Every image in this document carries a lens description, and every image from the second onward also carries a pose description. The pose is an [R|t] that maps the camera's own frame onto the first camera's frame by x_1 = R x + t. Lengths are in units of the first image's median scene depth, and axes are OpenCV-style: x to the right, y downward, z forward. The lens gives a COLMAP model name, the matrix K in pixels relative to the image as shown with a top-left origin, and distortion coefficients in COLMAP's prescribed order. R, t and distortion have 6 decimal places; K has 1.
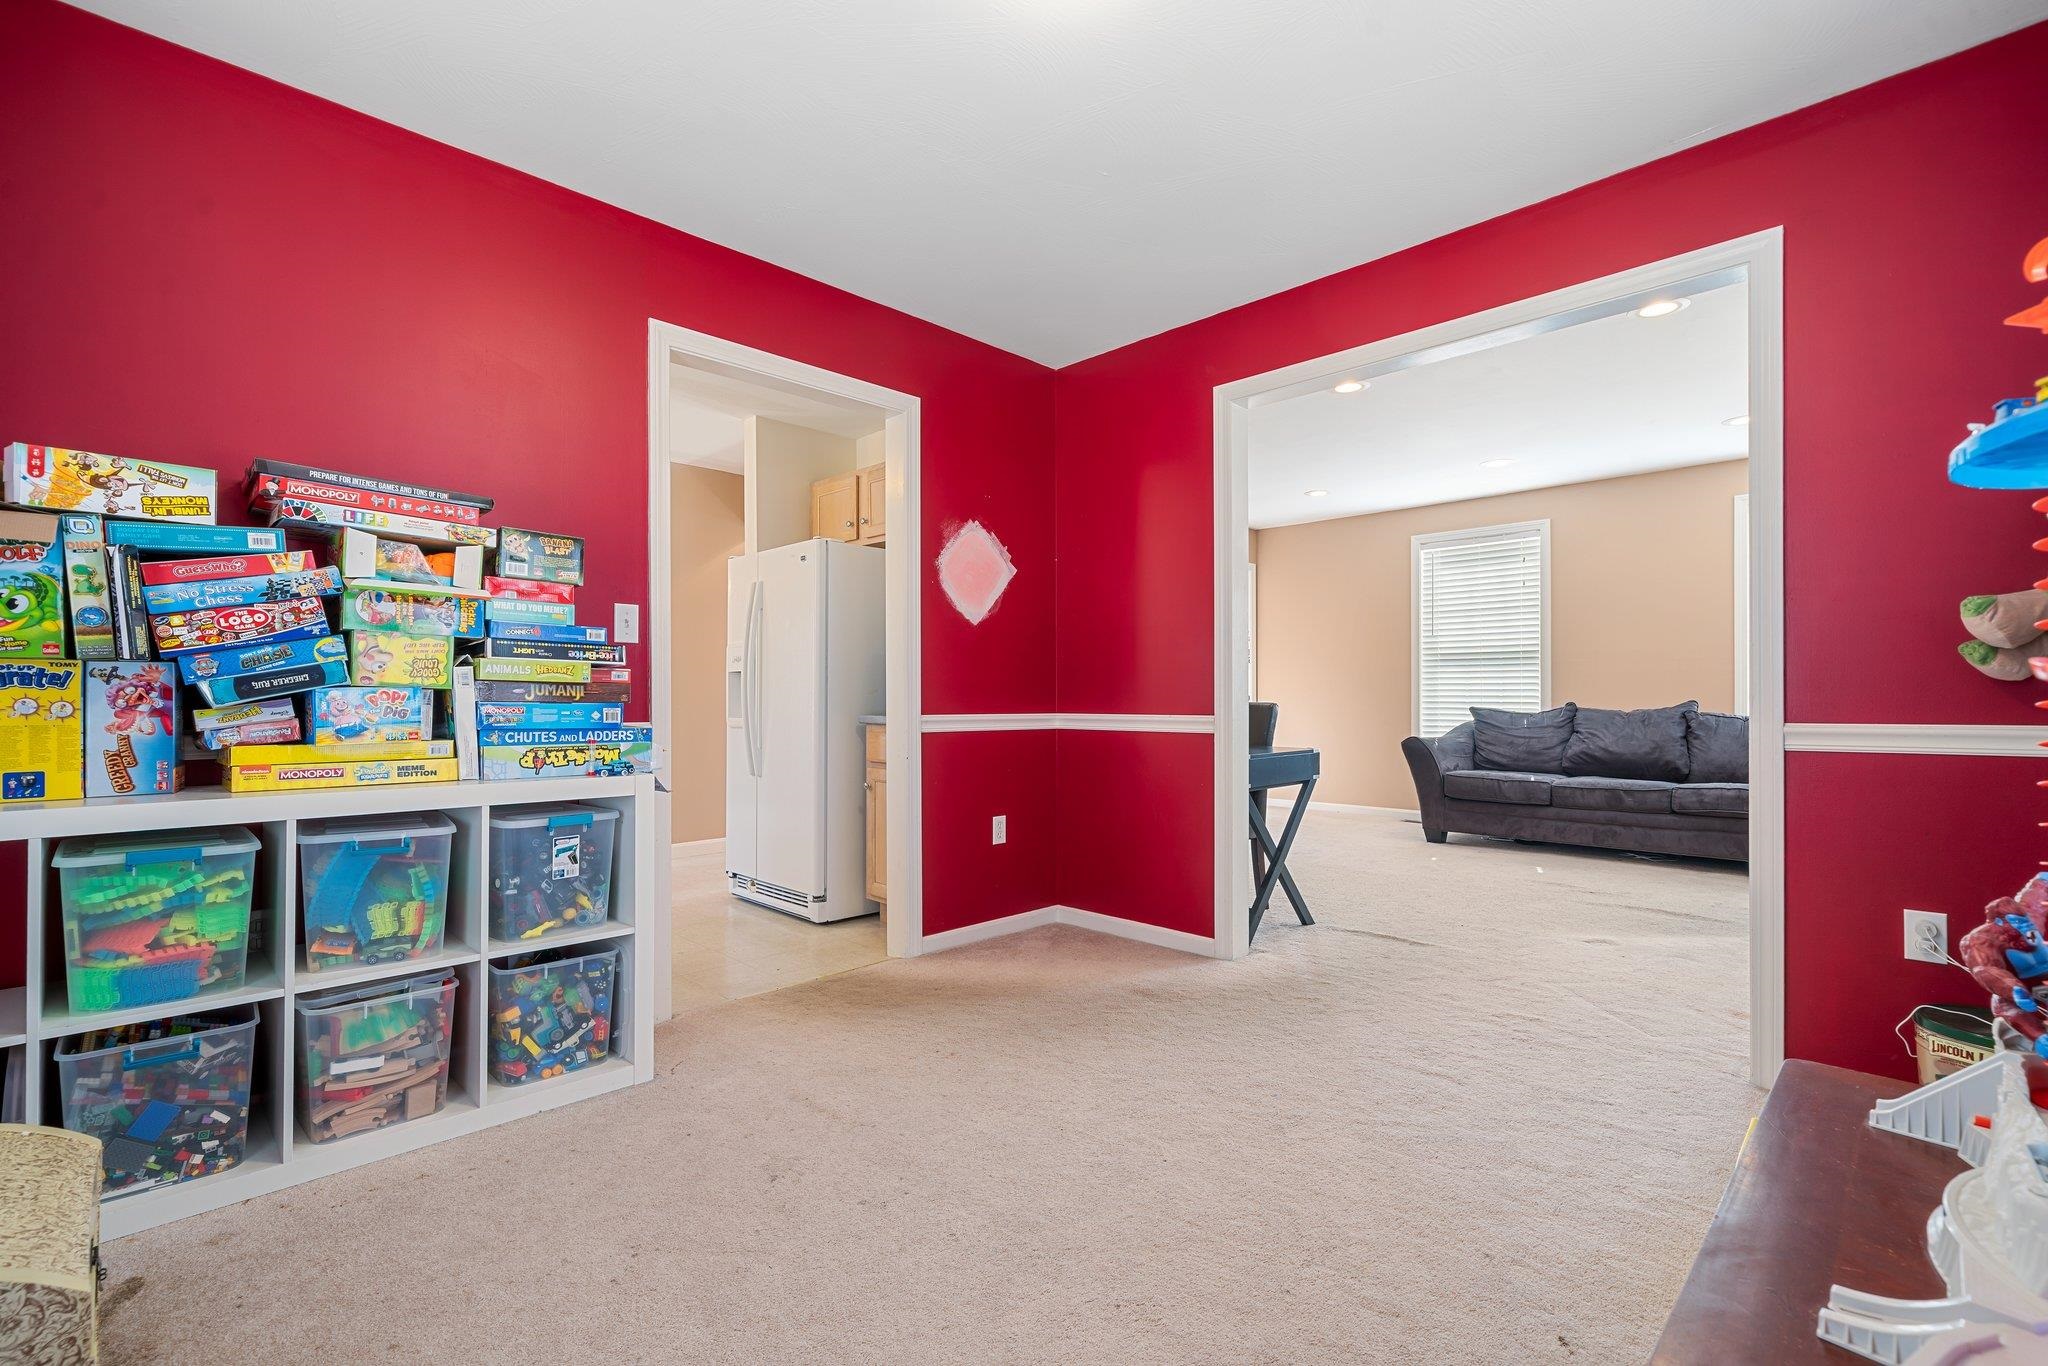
lens RADIAL K [[914.6, 0, 1020.0], [0, 914.6, 686.7], [0, 0, 1]] dist [-0.002270, -0.000225]
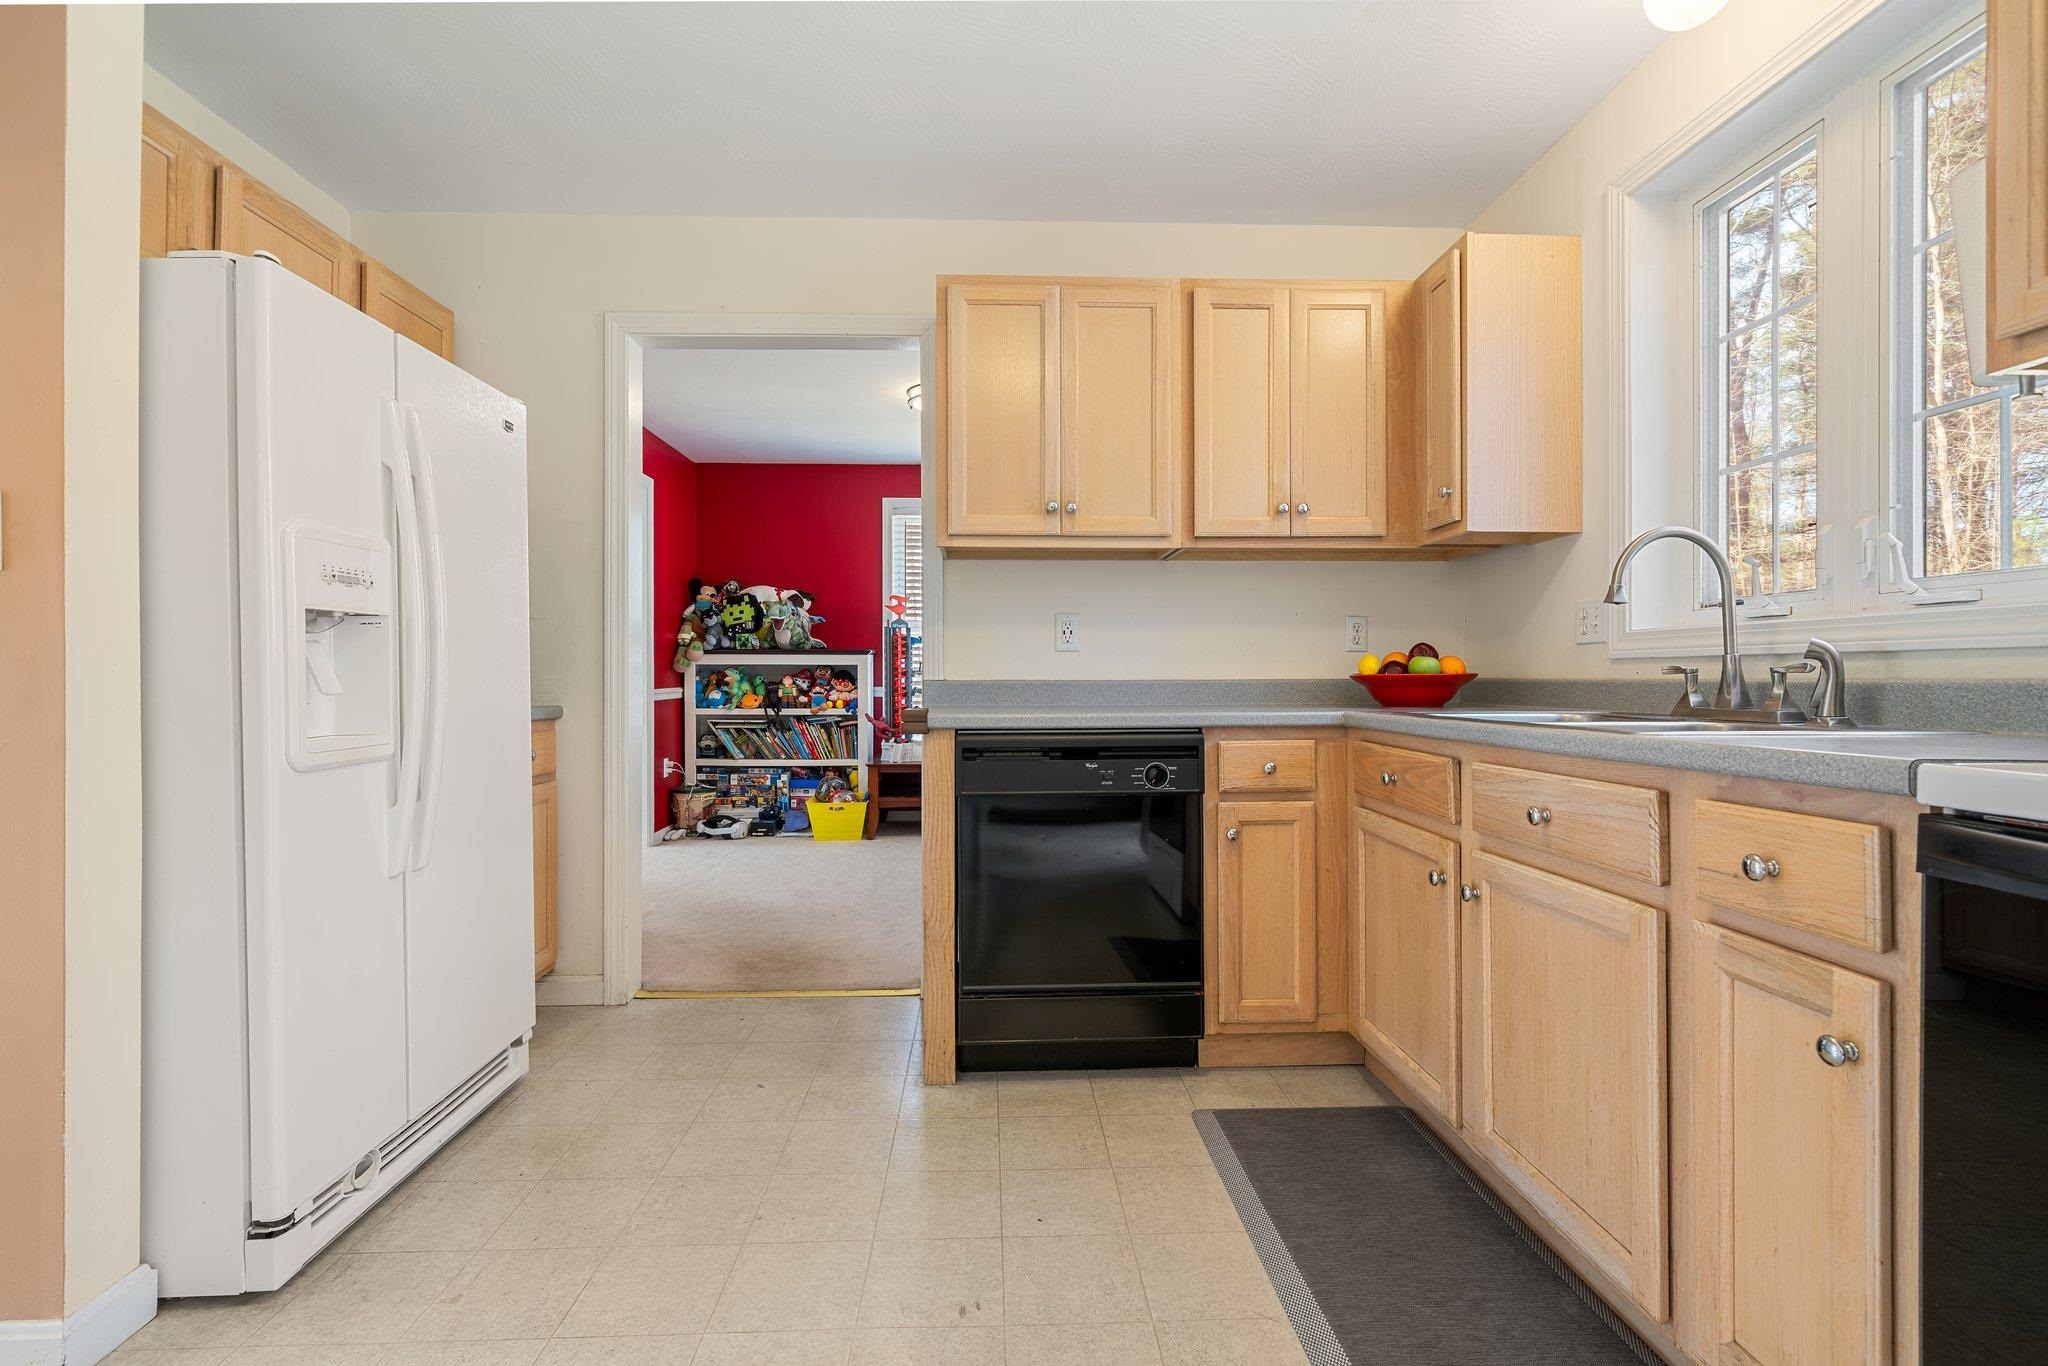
lens RADIAL K [[914.6, 0, 1020.0], [0, 914.6, 686.7], [0, 0, 1]] dist [-0.002270, -0.000225]
pose [[-0.744617, -0.004810, 0.667475, -0.736452], [-0.002339, 0.999987, 0.004598, 0.010416], [-0.667488, 0.001862, -0.744618, 1.068170]]
